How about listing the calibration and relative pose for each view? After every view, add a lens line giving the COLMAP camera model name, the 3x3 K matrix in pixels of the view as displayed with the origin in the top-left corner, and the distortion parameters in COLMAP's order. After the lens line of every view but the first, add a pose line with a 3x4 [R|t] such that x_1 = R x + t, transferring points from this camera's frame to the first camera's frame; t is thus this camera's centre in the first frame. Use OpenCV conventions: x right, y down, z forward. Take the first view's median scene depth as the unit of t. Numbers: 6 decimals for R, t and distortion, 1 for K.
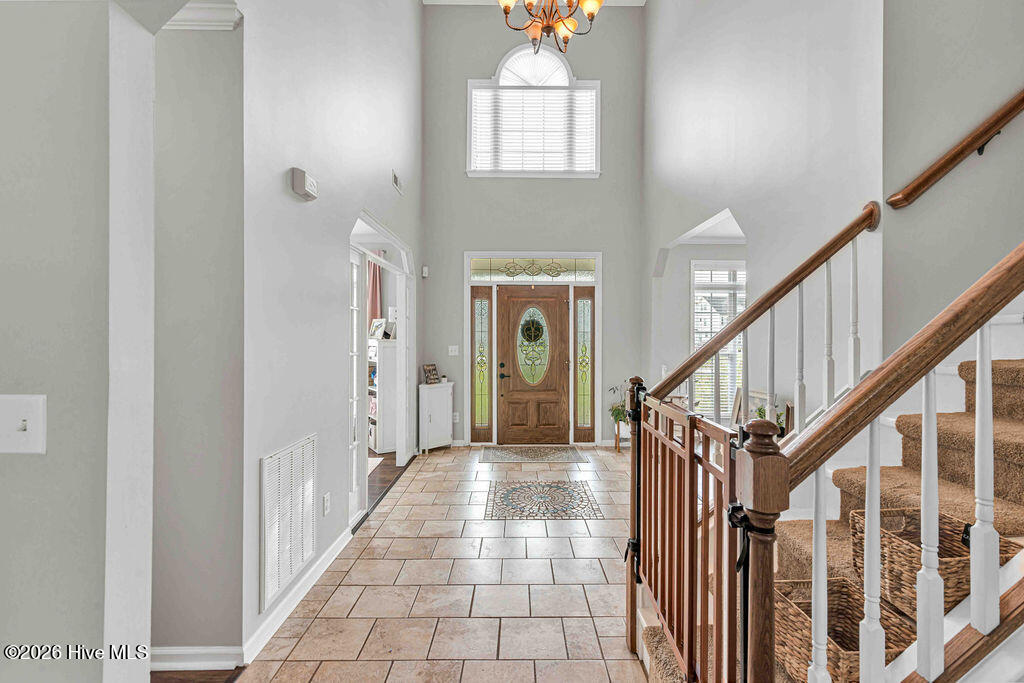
lens RADIAL K [[461.1, 0, 514.9], [0, 461.1, 344.8], [0, 0, 1]] dist [0.015059, -0.002031]
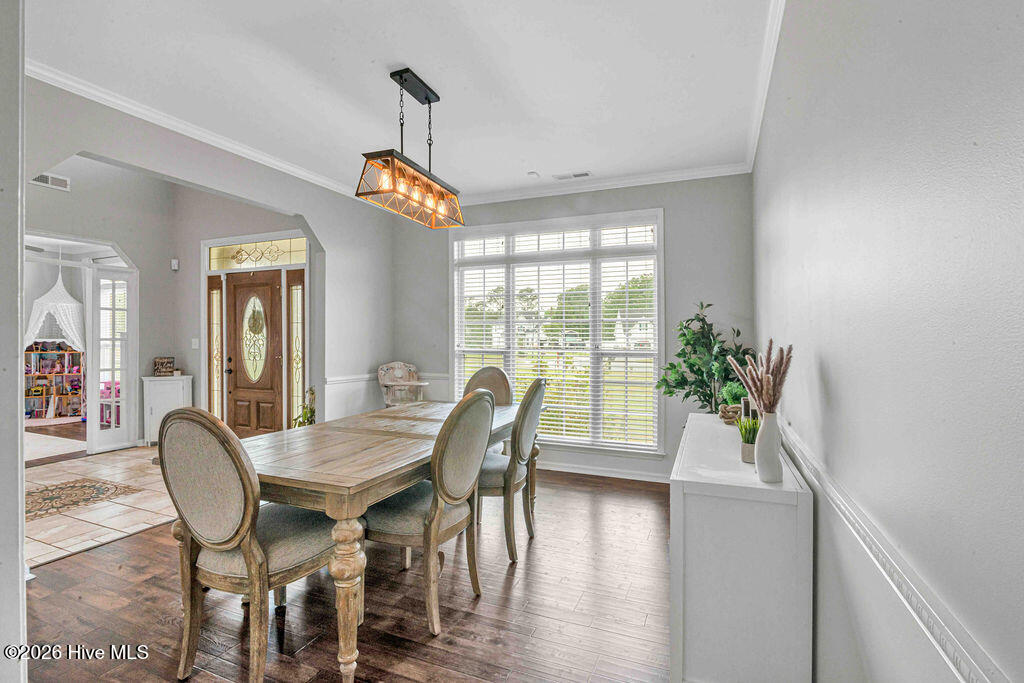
lens RADIAL K [[479.4, 0, 503.8], [0, 479.4, 341.2], [0, 0, 1]] dist [-0.007791, -0.002158]
pose [[0.913426, -0.000898, -0.407005, 0.871772], [-0.003538, 0.999942, -0.010146, 0.014912], [0.406990, 0.010707, 0.913370, 0.343463]]
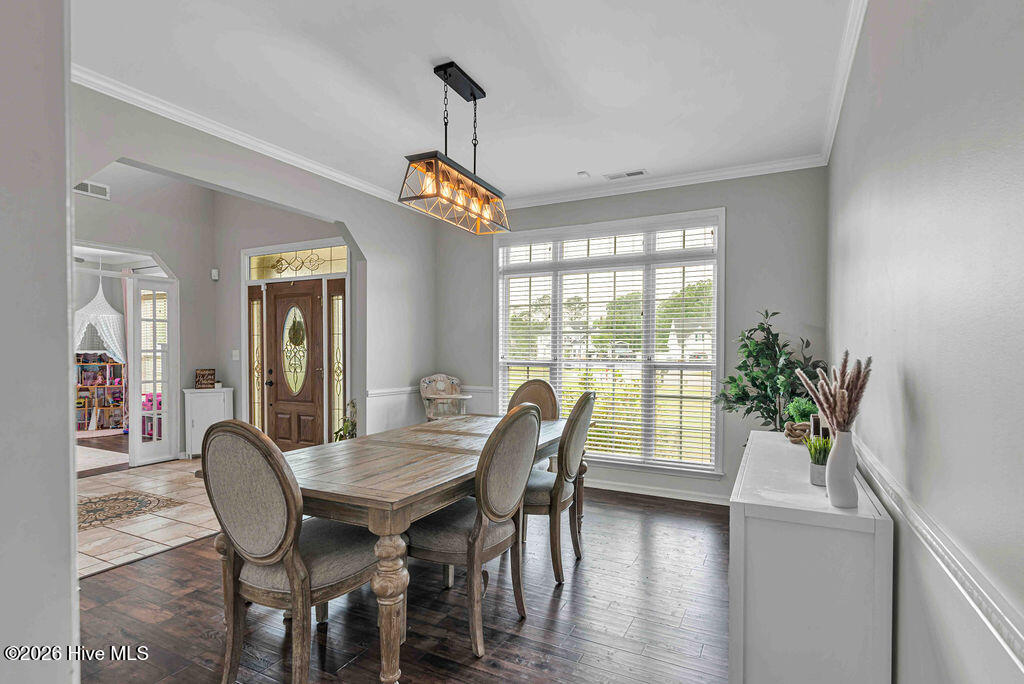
lens RADIAL K [[522.1, 0, 520.2], [0, 522.1, 351.5], [0, 0, 1]] dist [0.011665, -0.005912]
pose [[0.883732, -0.001213, -0.467992, 0.890391], [-0.003968, 0.999941, -0.010084, 0.013385], [0.467977, 0.010769, 0.883675, 0.318865]]
